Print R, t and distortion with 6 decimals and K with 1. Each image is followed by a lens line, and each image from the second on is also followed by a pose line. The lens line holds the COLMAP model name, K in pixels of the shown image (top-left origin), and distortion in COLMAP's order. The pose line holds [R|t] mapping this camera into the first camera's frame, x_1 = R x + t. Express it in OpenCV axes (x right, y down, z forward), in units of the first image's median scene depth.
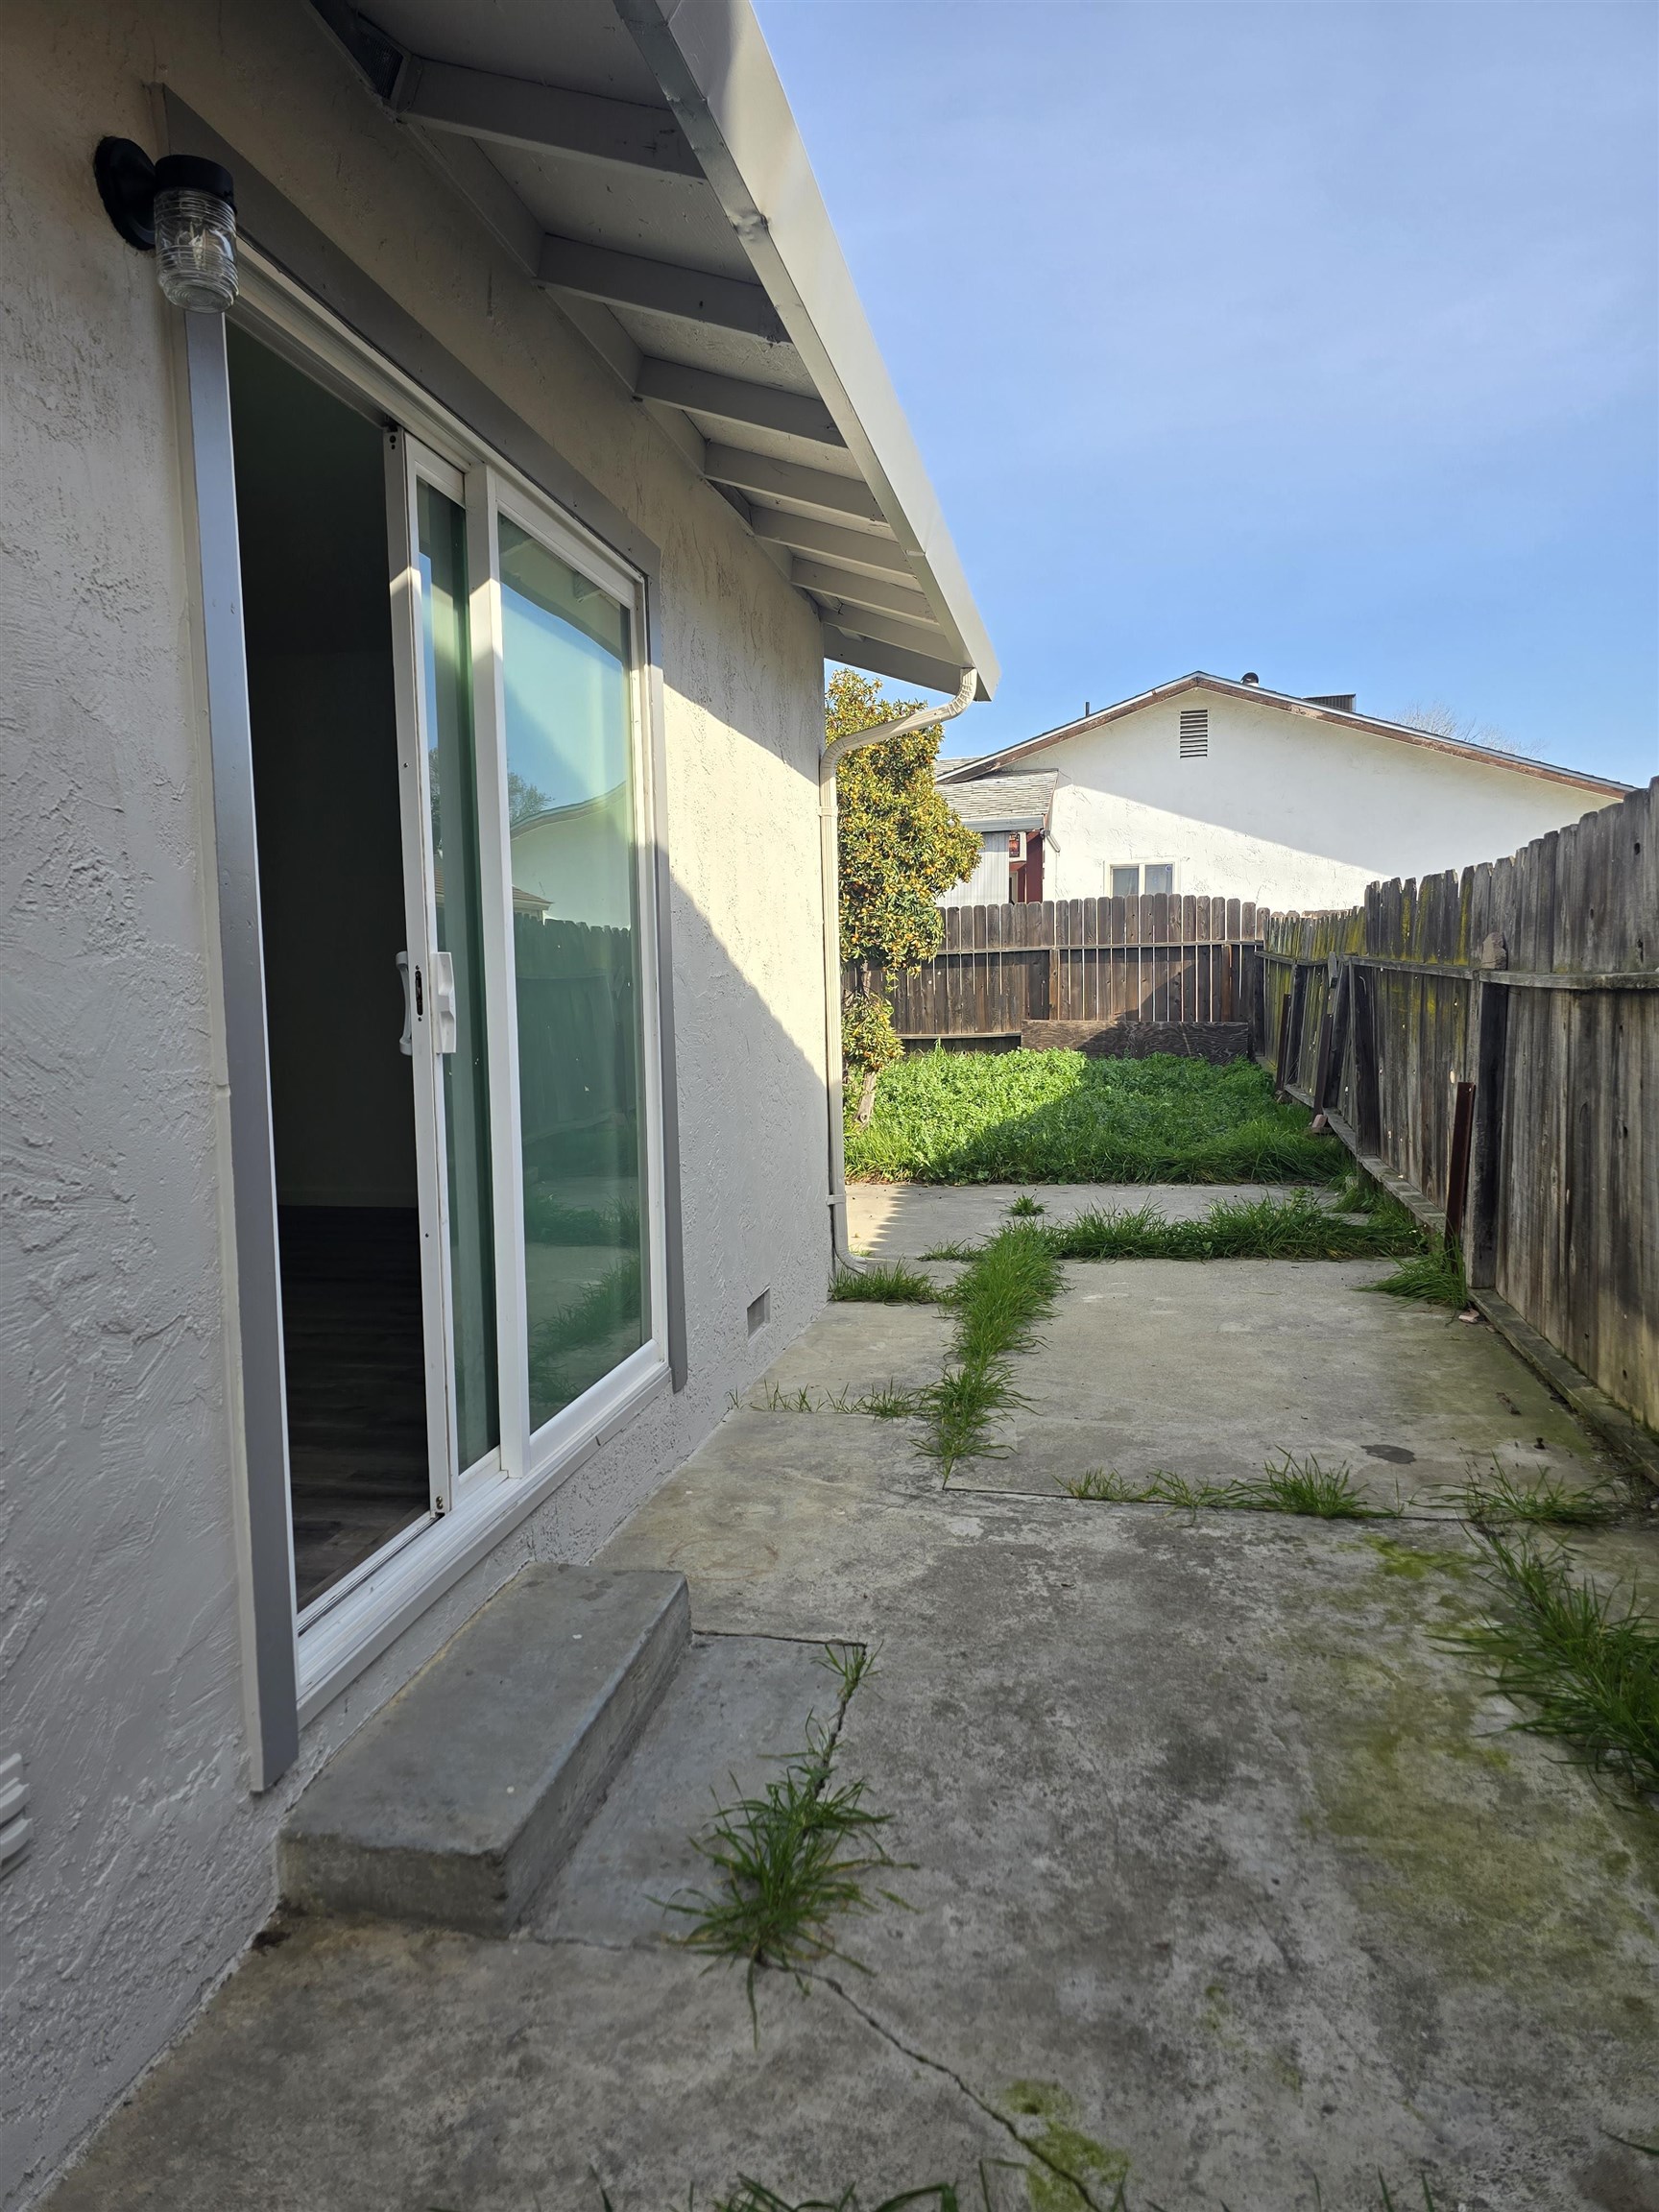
lens RADIAL K [[1468.1, 0, 829.1], [0, 1468.1, 1102.4], [0, 0, 1]] dist [-0.000578, -0.000405]
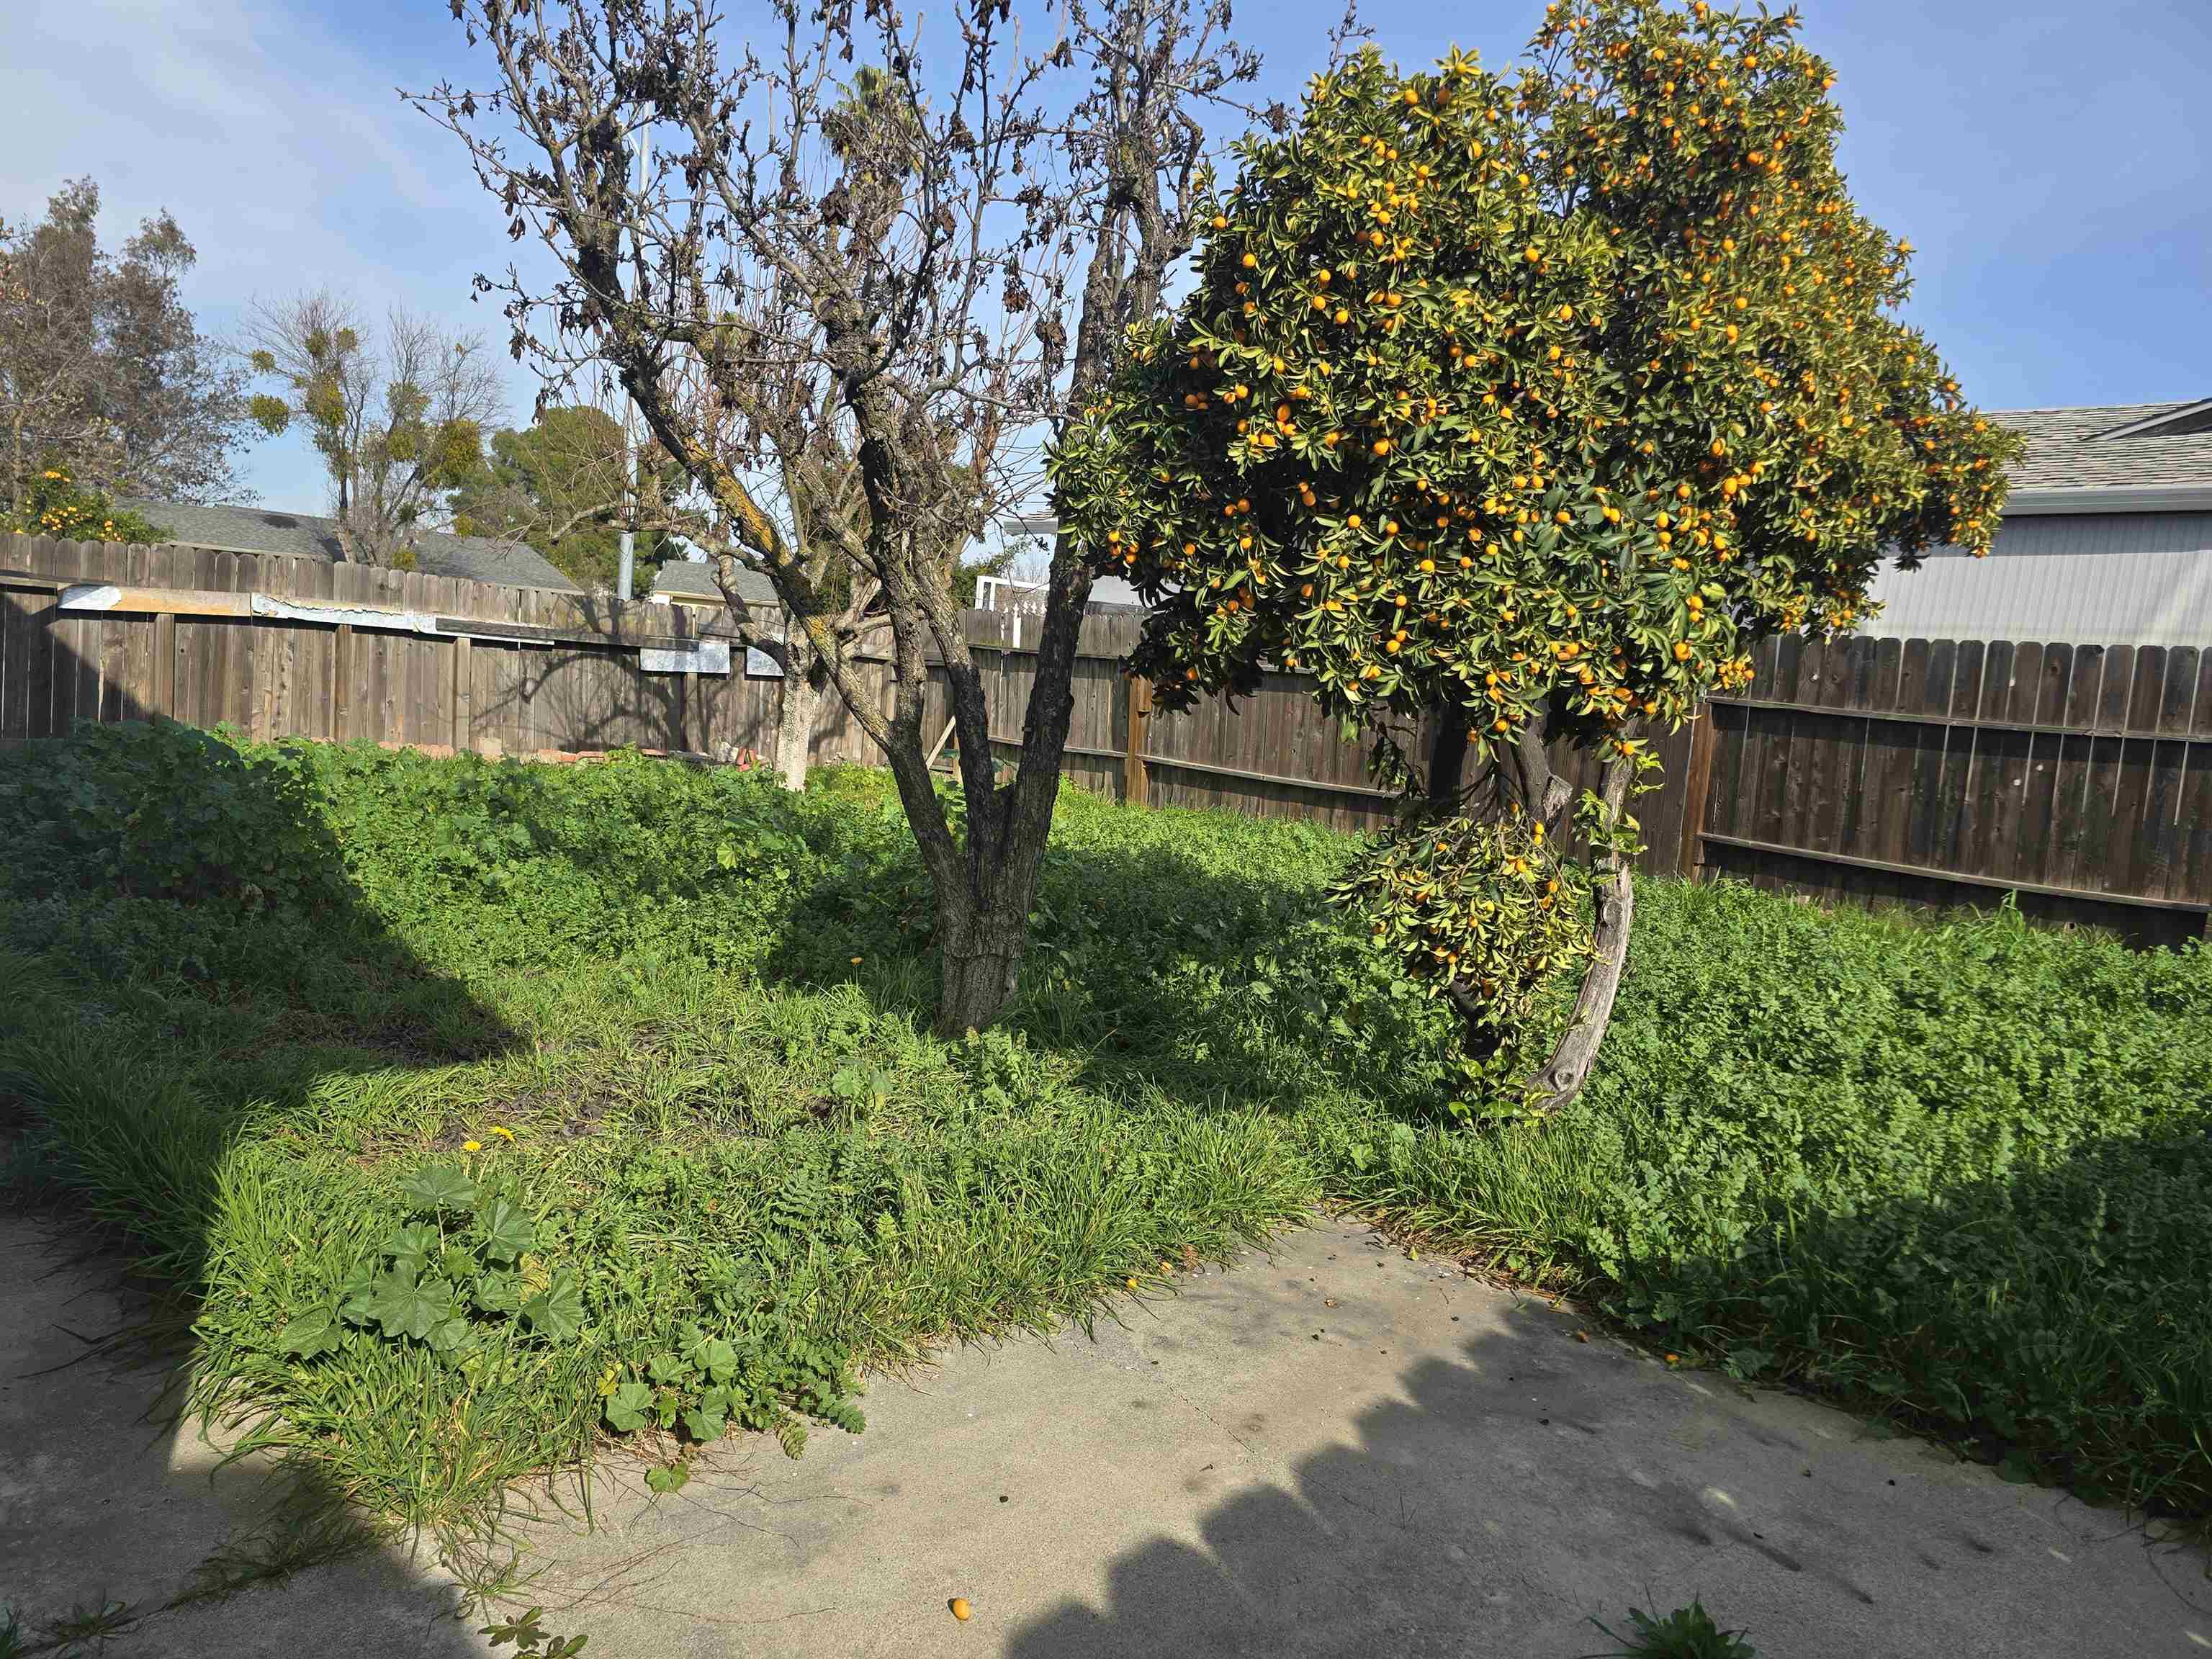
lens RADIAL K [[1468.1, 0, 1106.4], [0, 1468.1, 820.9], [0, 0, 1]] dist [-0.000578, -0.000405]
pose [[0.820668, 0.145052, -0.552688, 0.094105], [-0.147170, 0.988268, 0.040840, -0.041658], [0.552128, 0.047823, 0.832387, 0.380669]]
